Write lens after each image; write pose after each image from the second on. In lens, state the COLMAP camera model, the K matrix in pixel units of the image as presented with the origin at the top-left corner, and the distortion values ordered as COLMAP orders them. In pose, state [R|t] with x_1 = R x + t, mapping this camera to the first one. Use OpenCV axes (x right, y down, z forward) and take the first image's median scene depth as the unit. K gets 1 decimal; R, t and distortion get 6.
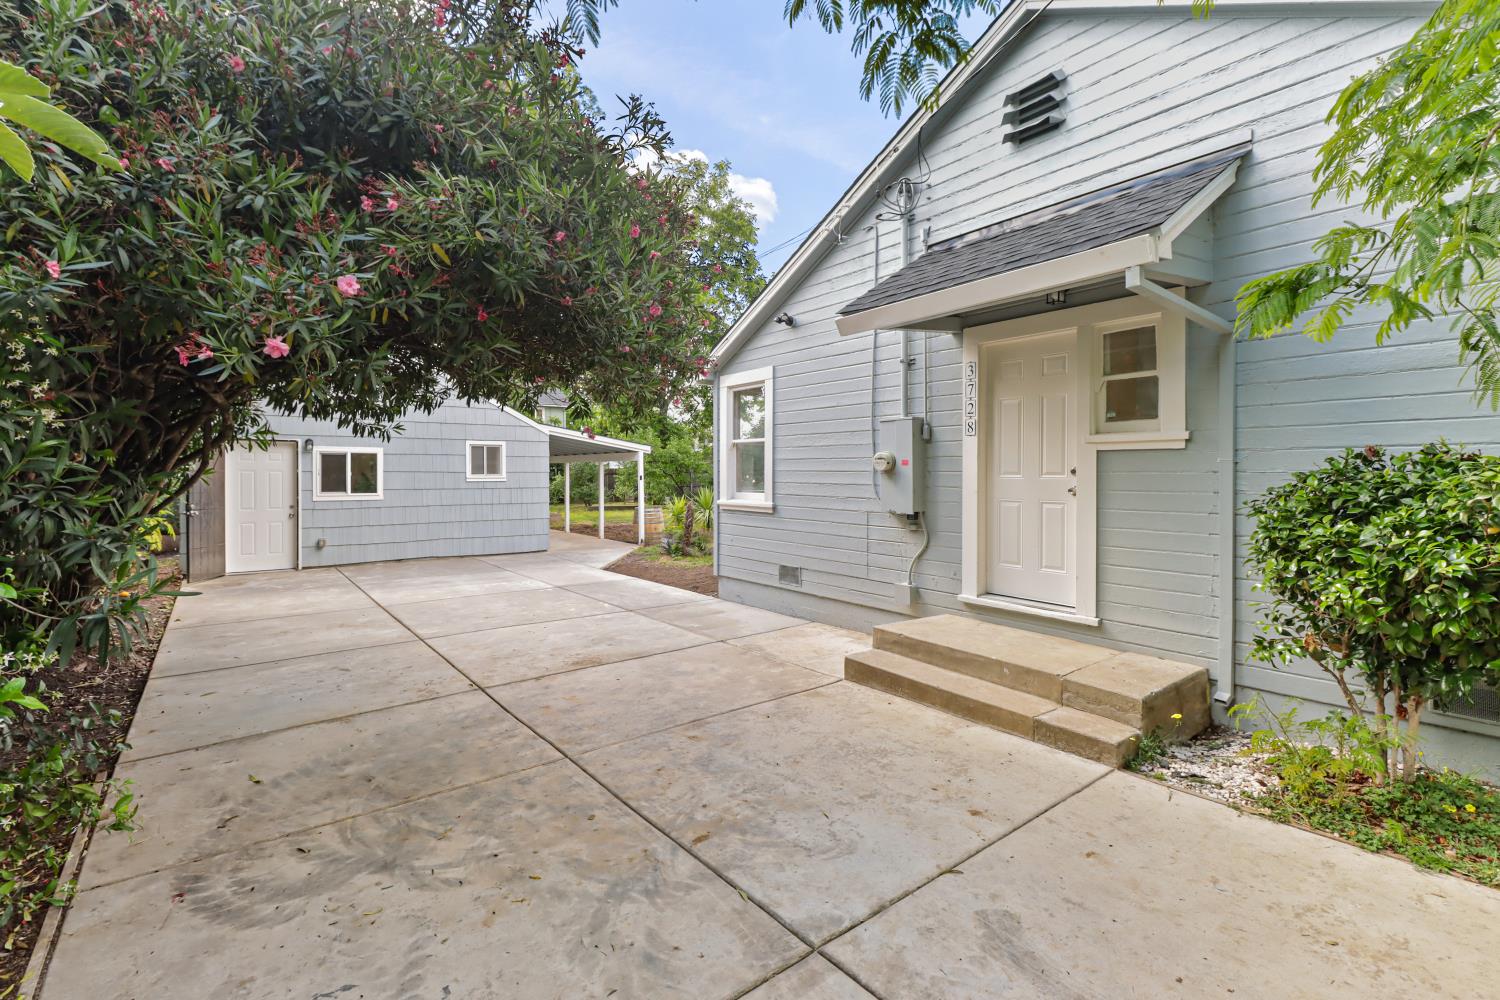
lens RADIAL K [[666.6, 0, 759.5], [0, 666.6, 470.2], [0, 0, 1]] dist [0.011671, -0.007148]
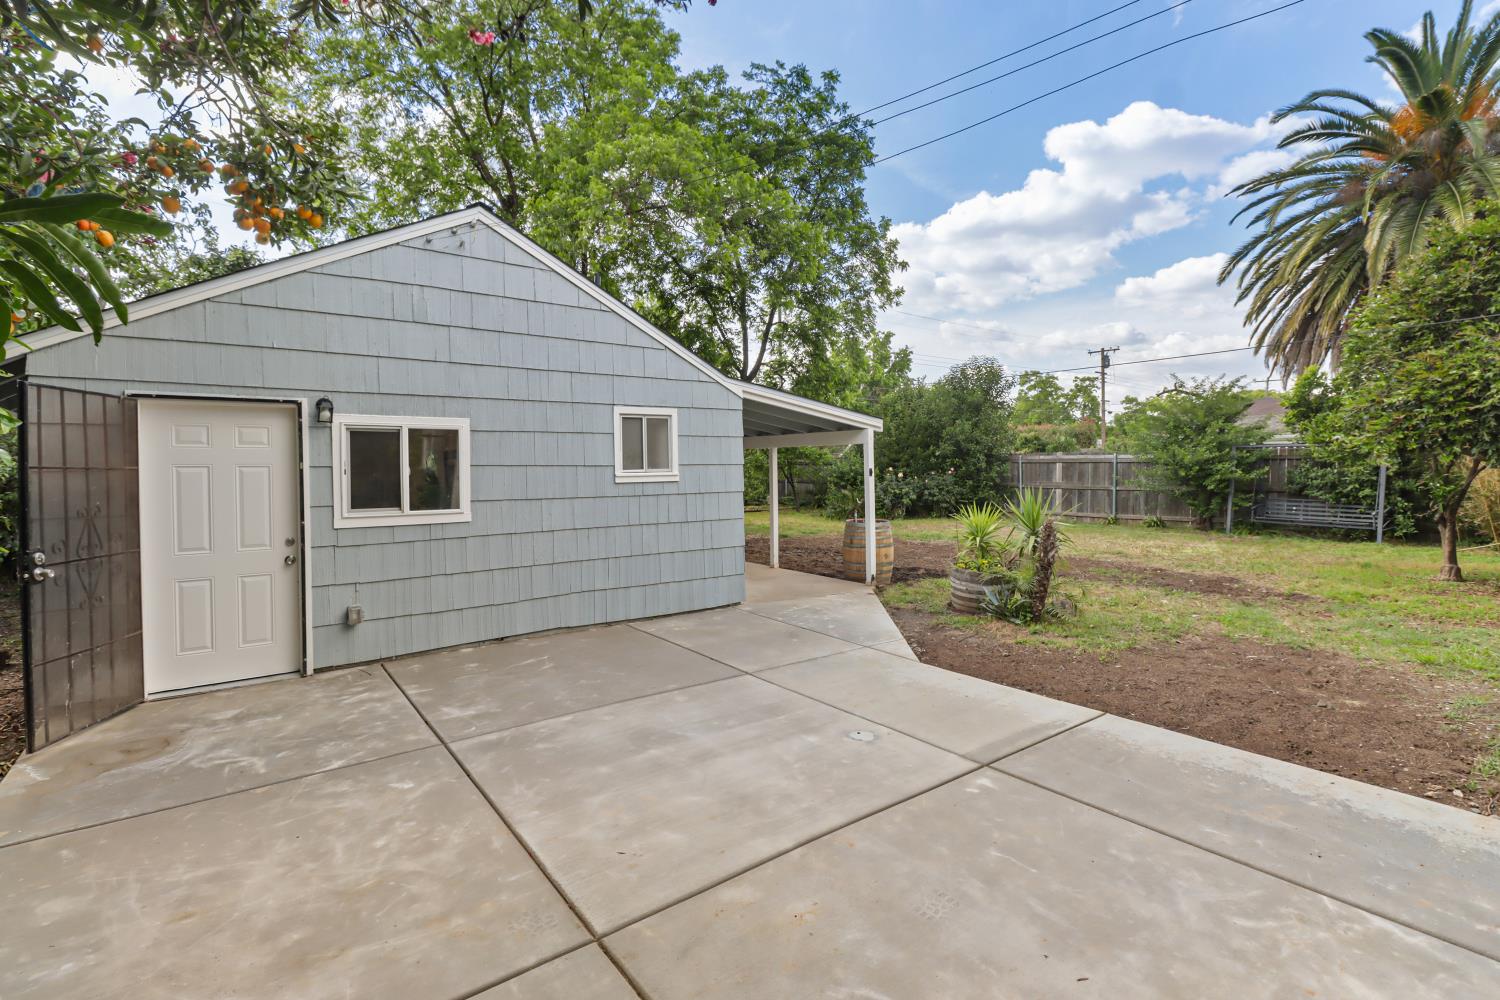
lens RADIAL K [[666.6, 0, 756.2], [0, 666.6, 471.0], [0, 0, 1]] dist [0.011671, -0.007148]
pose [[0.999824, -0.009646, -0.016099, -0.307902], [0.009860, 0.999864, 0.013255, 0.001378], [0.015969, -0.013412, 0.999783, 0.454142]]
